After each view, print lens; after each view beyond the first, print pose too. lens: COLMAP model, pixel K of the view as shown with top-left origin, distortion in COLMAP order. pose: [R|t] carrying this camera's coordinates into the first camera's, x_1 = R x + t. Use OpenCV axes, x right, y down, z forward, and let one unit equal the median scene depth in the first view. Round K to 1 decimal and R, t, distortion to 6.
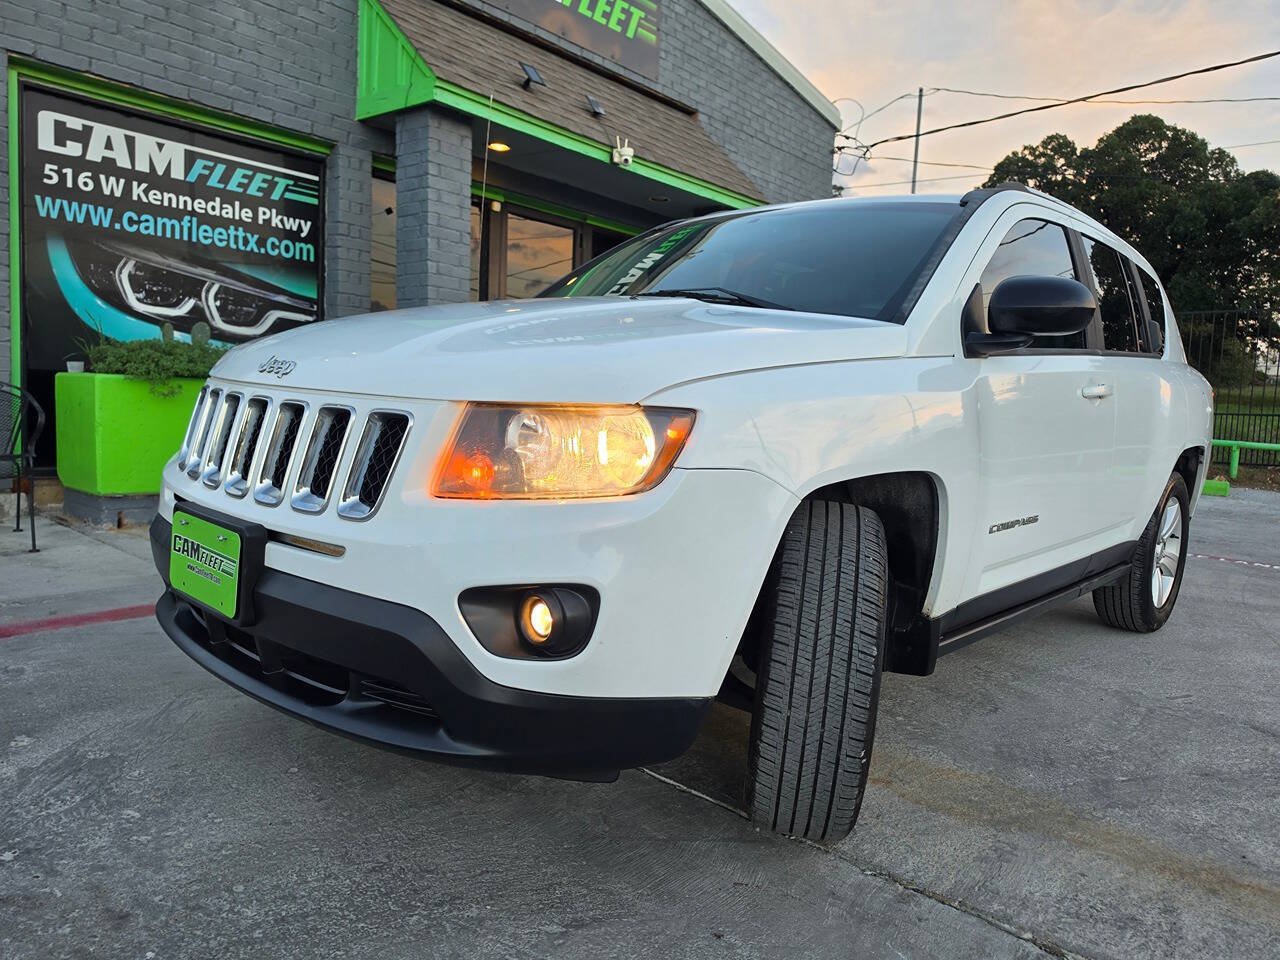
lens RADIAL K [[895.7, 0, 641.8], [0, 895.7, 490.3], [0, 0, 1]] dist [-0.003853, -0.005207]
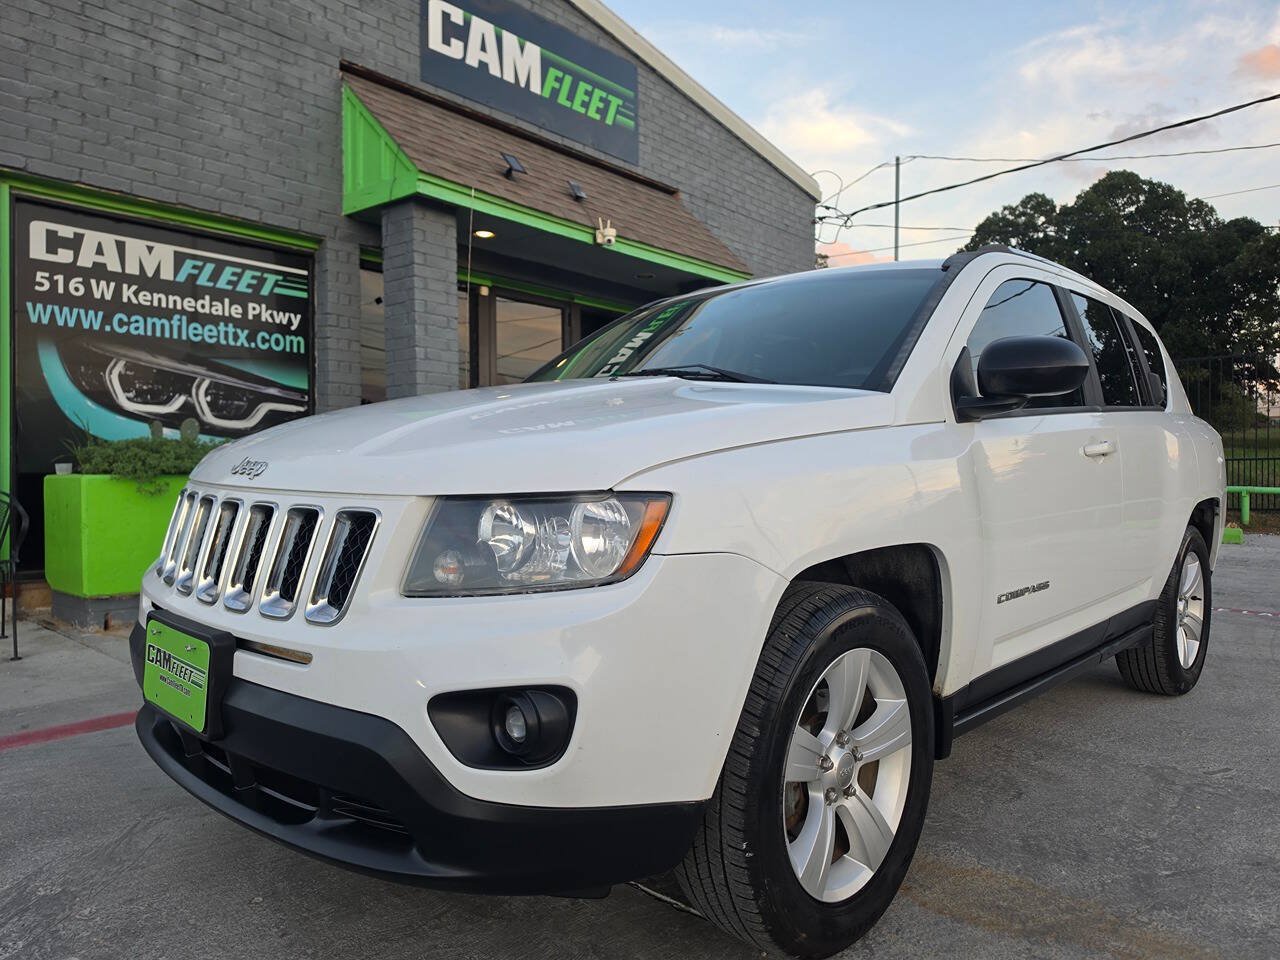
lens RADIAL K [[886.4, 0, 626.2], [0, 886.4, 482.0], [0, 0, 1]] dist [0.031221, -0.051799]
pose [[0.998791, -0.045375, -0.018891, 0.009928], [0.043549, 0.995183, -0.087831, -0.007413], [0.022786, 0.086902, 0.995956, 0.021875]]
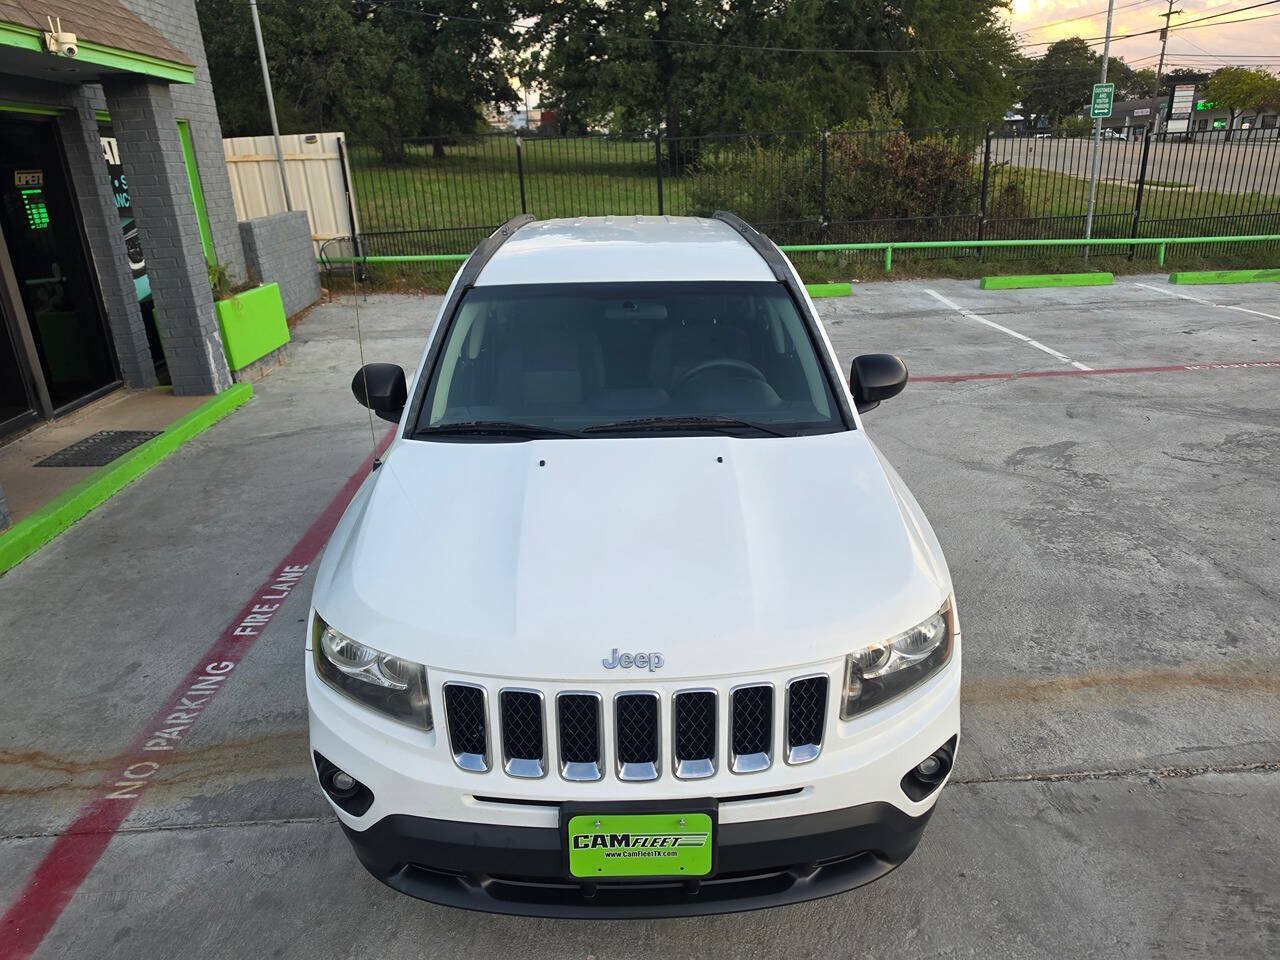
lens RADIAL K [[893.6, 0, 636.7], [0, 893.6, 480.6], [0, 0, 1]] dist [-0.002465, 0.002620]
pose [[0.711929, -0.310551, 0.629853, -0.318667], [0.146002, 0.942762, 0.299804, -0.208885], [-0.686906, -0.121479, 0.716521, 0.075856]]
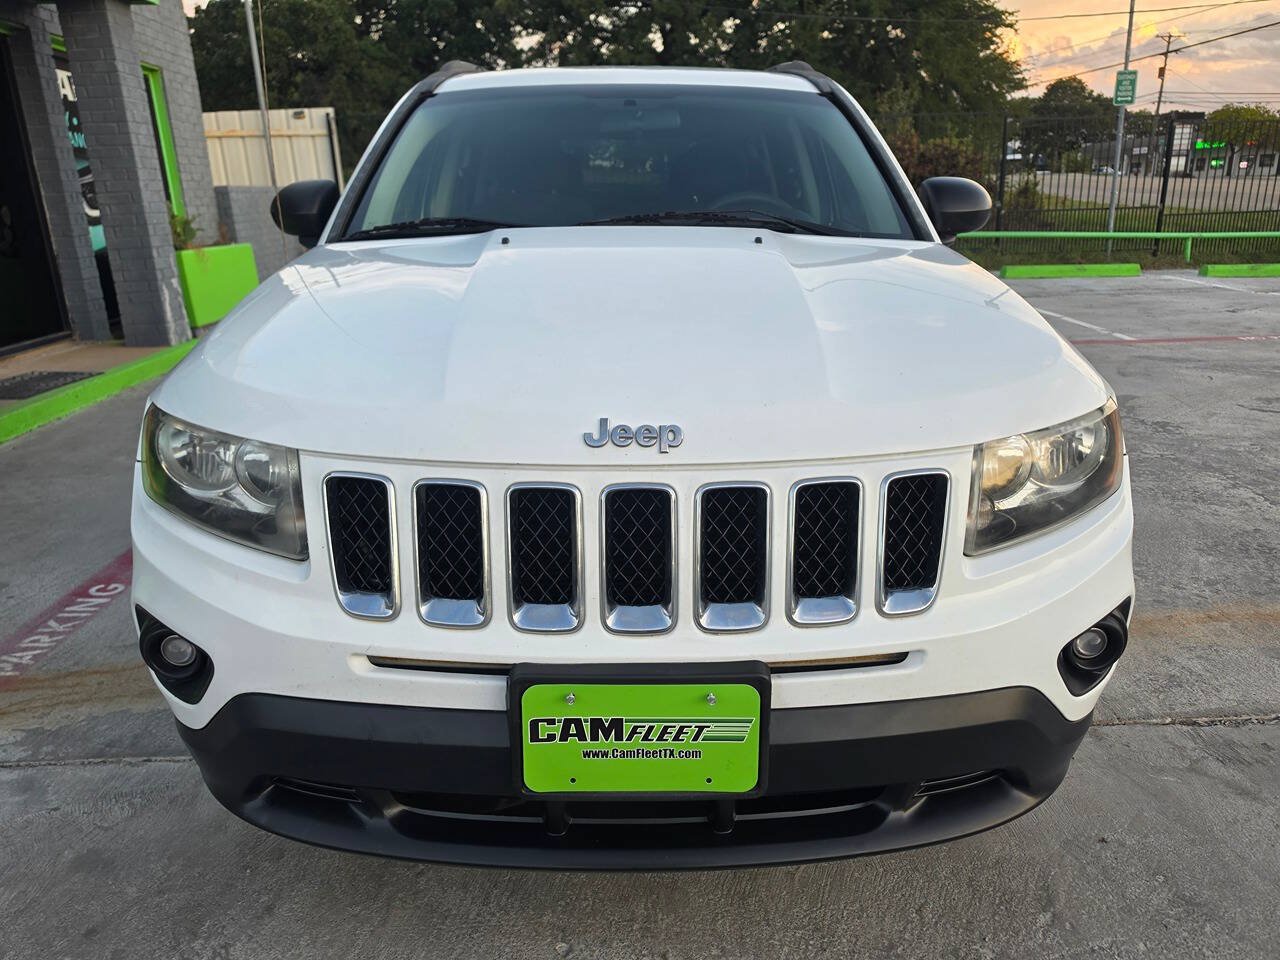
lens RADIAL K [[895.9, 0, 630.2], [0, 895.9, 473.6], [0, 0, 1]] dist [-0.005904, 0.004783]
pose [[0.718326, -0.272179, 0.640255, -0.262293], [0.133467, 0.957114, 0.257138, -0.085551], [-0.682784, -0.099256, 0.723847, 0.162115]]
